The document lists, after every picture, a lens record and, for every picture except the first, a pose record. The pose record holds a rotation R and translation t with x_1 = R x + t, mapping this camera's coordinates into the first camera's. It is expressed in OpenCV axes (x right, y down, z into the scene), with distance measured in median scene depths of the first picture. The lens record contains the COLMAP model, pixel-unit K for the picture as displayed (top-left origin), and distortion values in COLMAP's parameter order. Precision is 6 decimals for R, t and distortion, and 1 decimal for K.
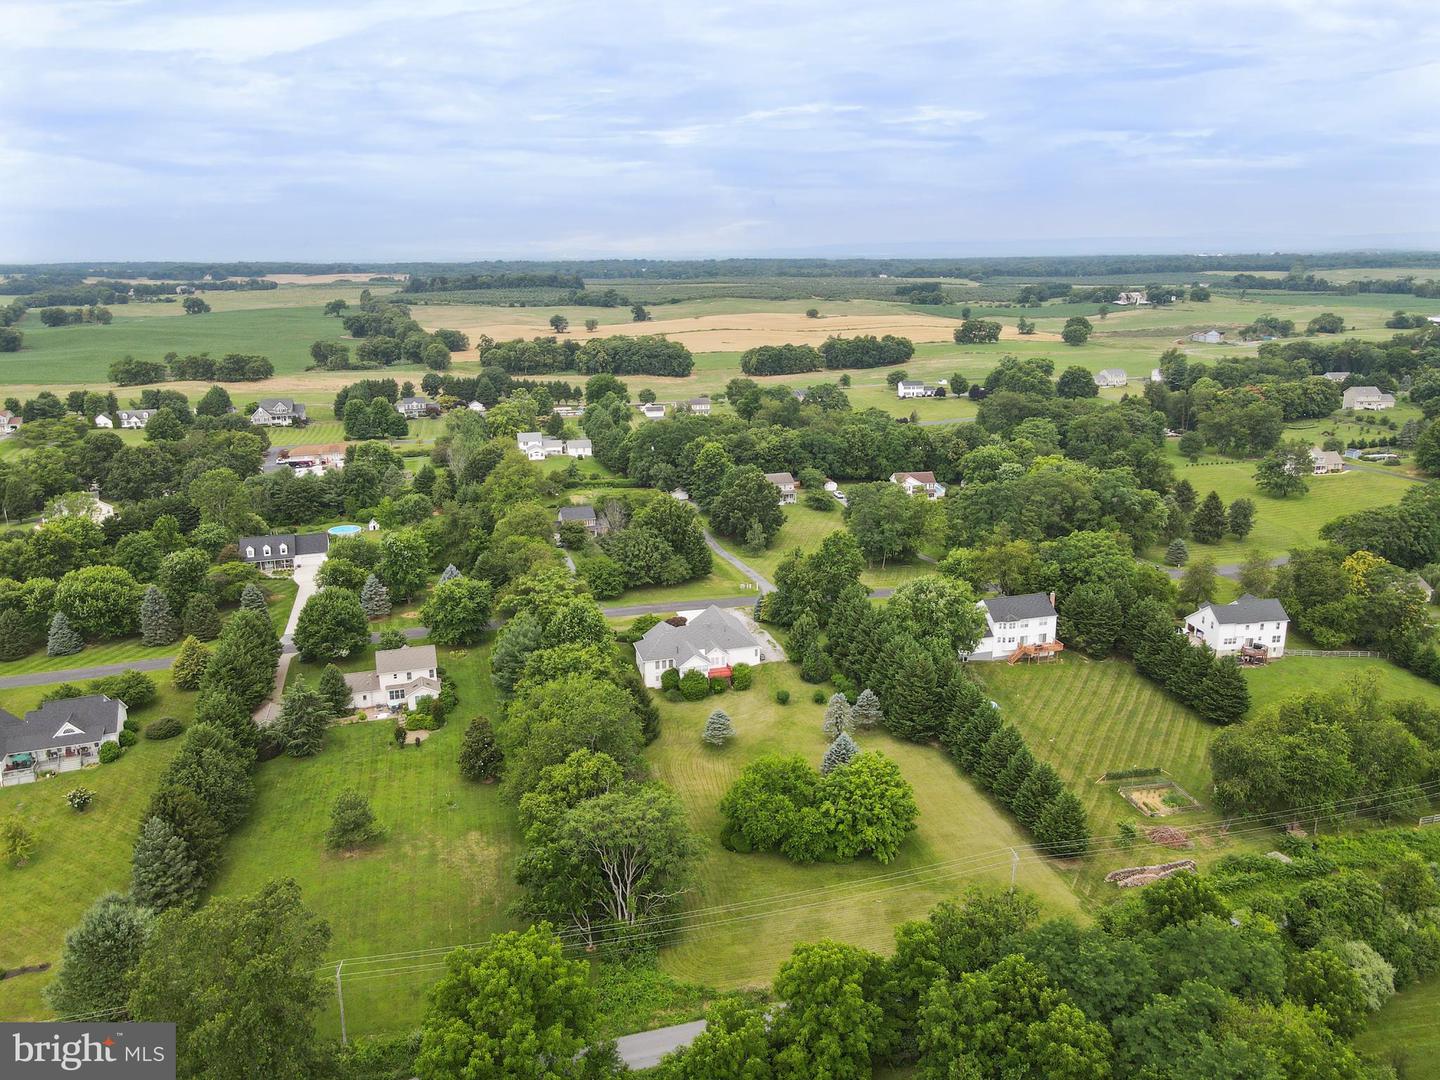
lens RADIAL K [[1053.2, 0, 722.8], [0, 1053.2, 543.1], [0, 0, 1]] dist [0.004710, 0.021538]
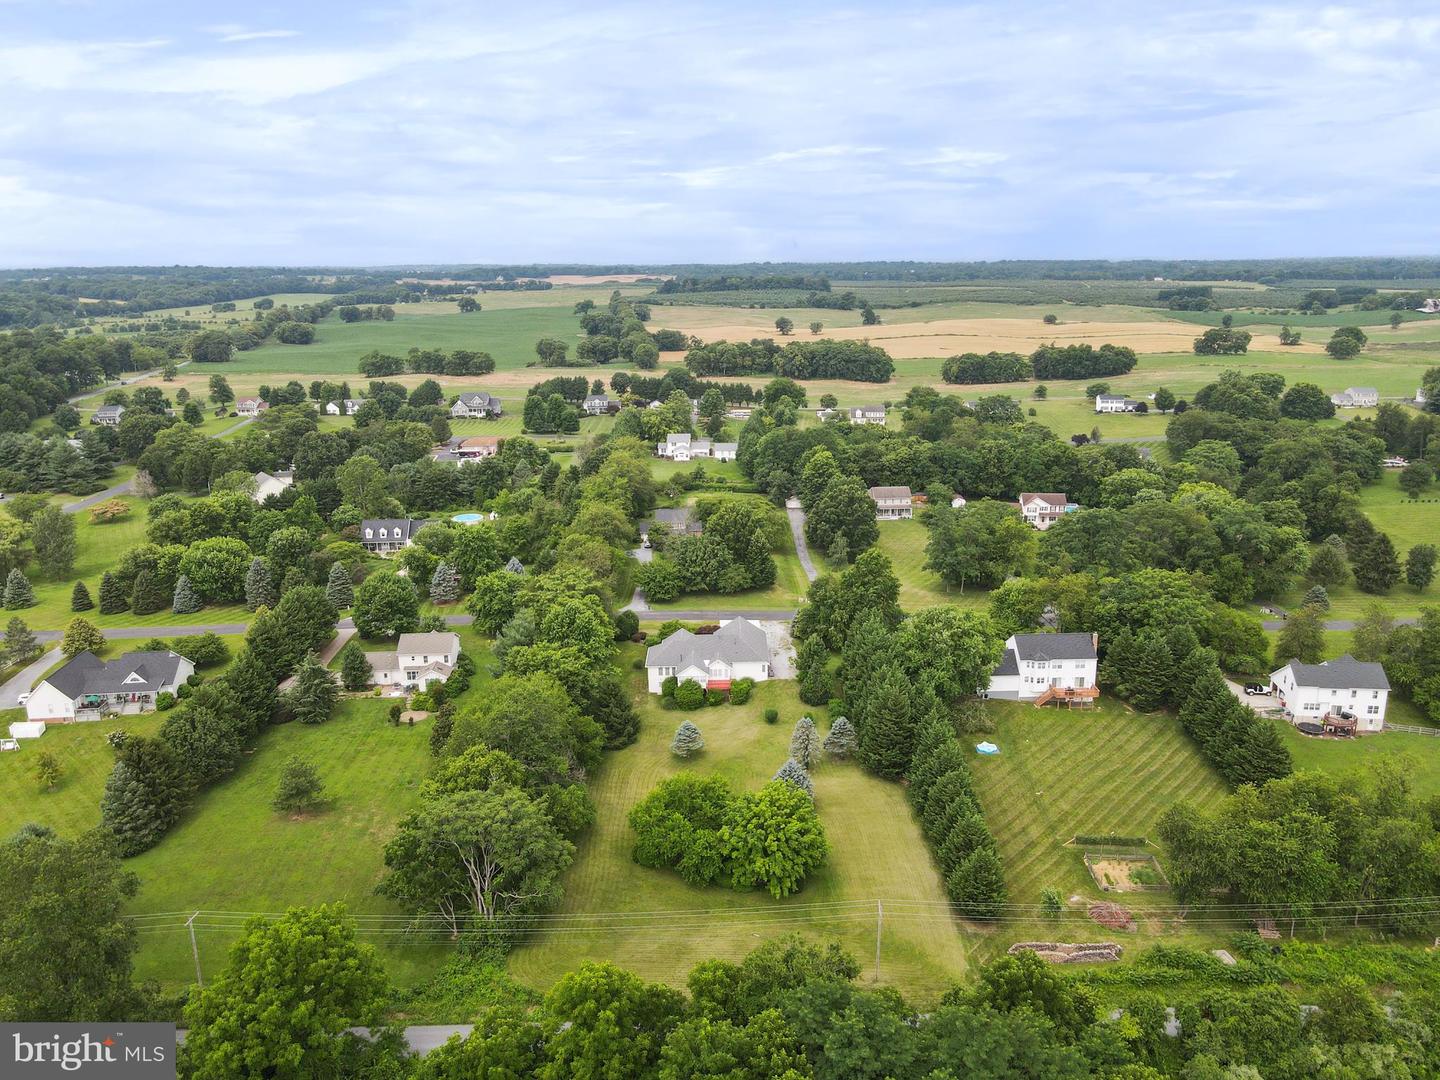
lens RADIAL K [[1053.2, 0, 722.4], [0, 1053.2, 536.6], [0, 0, 1]] dist [0.004710, 0.021538]
pose [[0.968050, 0.064298, -0.242375, 0.210309], [-0.065938, 0.997823, 0.001346, -0.016790], [0.241934, 0.014679, 0.970182, 0.028124]]
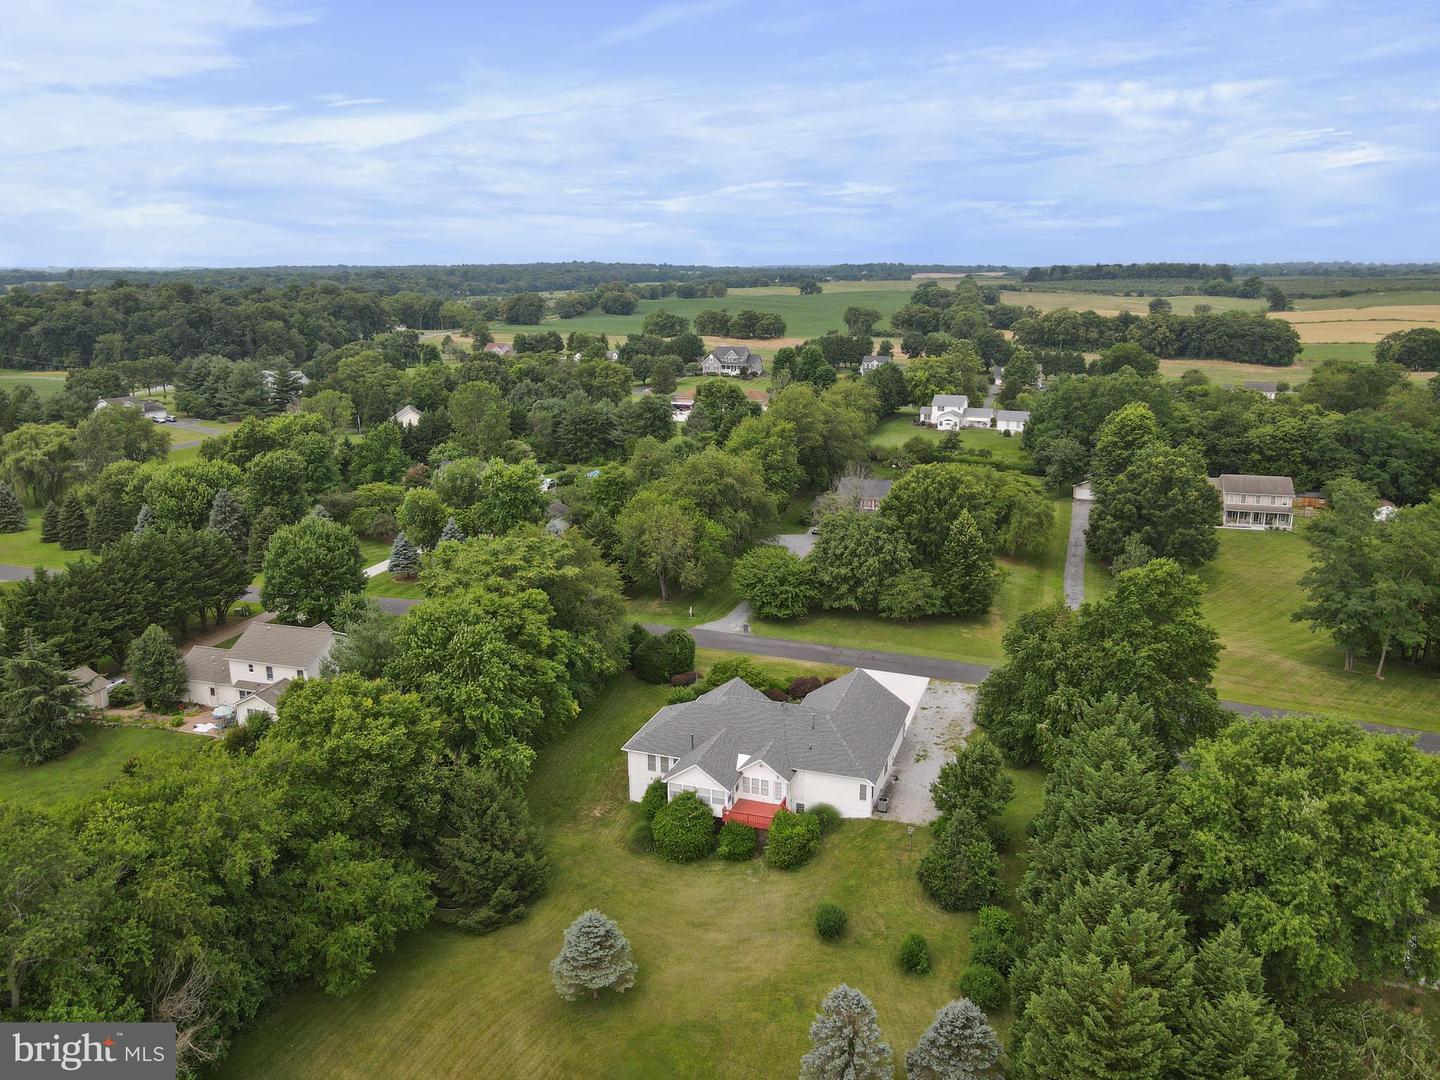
lens RADIAL K [[1053.2, 0, 719.7], [0, 1053.2, 532.3], [0, 0, 1]] dist [0.004710, 0.021538]
pose [[0.823422, 0.146039, -0.548314, 0.197534], [-0.155837, 0.987359, 0.028950, -0.008594], [0.545610, 0.061609, 0.835771, 0.542720]]
